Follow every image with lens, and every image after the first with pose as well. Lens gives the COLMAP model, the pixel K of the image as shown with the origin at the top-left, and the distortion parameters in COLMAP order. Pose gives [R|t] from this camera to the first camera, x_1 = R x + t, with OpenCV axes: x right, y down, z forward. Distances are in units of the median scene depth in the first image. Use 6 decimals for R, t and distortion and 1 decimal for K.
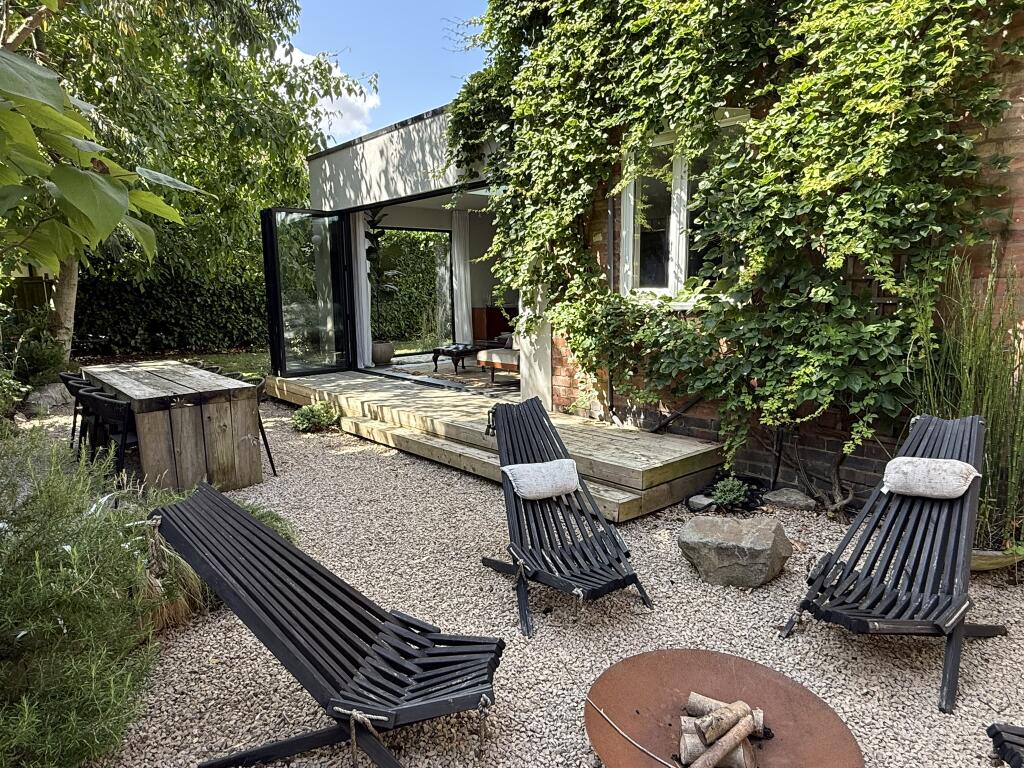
lens RADIAL K [[635.4, 0, 511.9], [0, 635.4, 386.9], [0, 0, 1]] dist [0.002916, 0.000853]
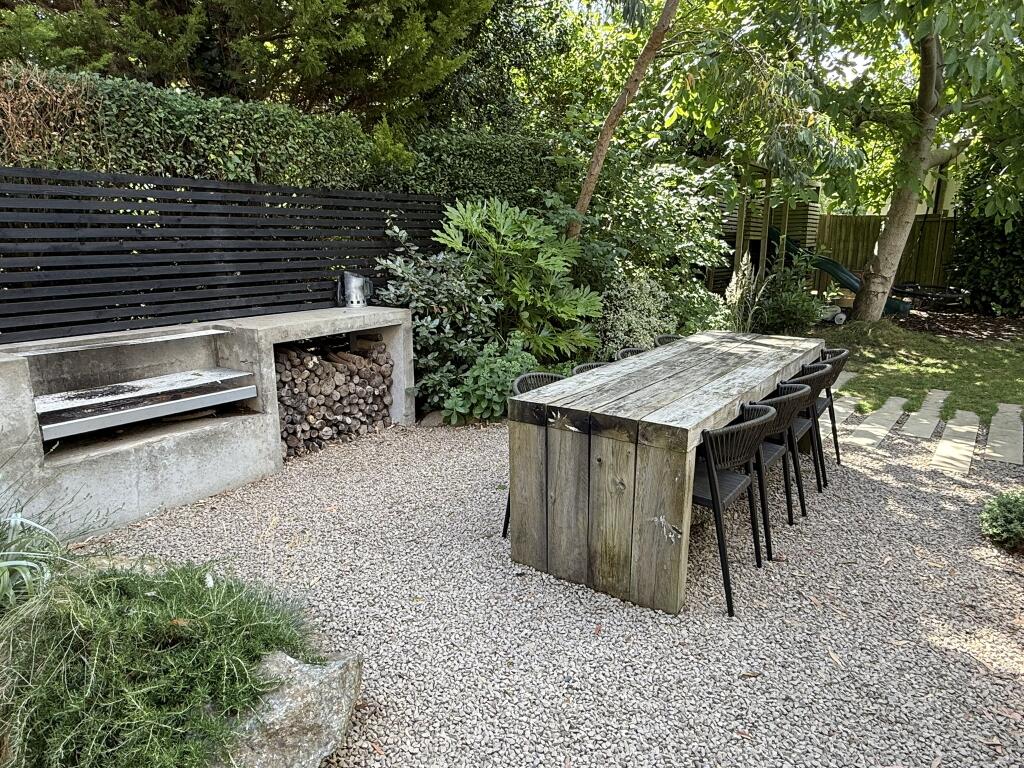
lens RADIAL K [[635.4, 0, 511.6], [0, 635.4, 382.1], [0, 0, 1]] dist [0.002916, 0.000853]
pose [[0.218145, 0.234977, -0.947206, 0.012275], [-0.158777, 0.966195, 0.203120, -0.113452], [0.962913, 0.106085, 0.248080, 0.758958]]
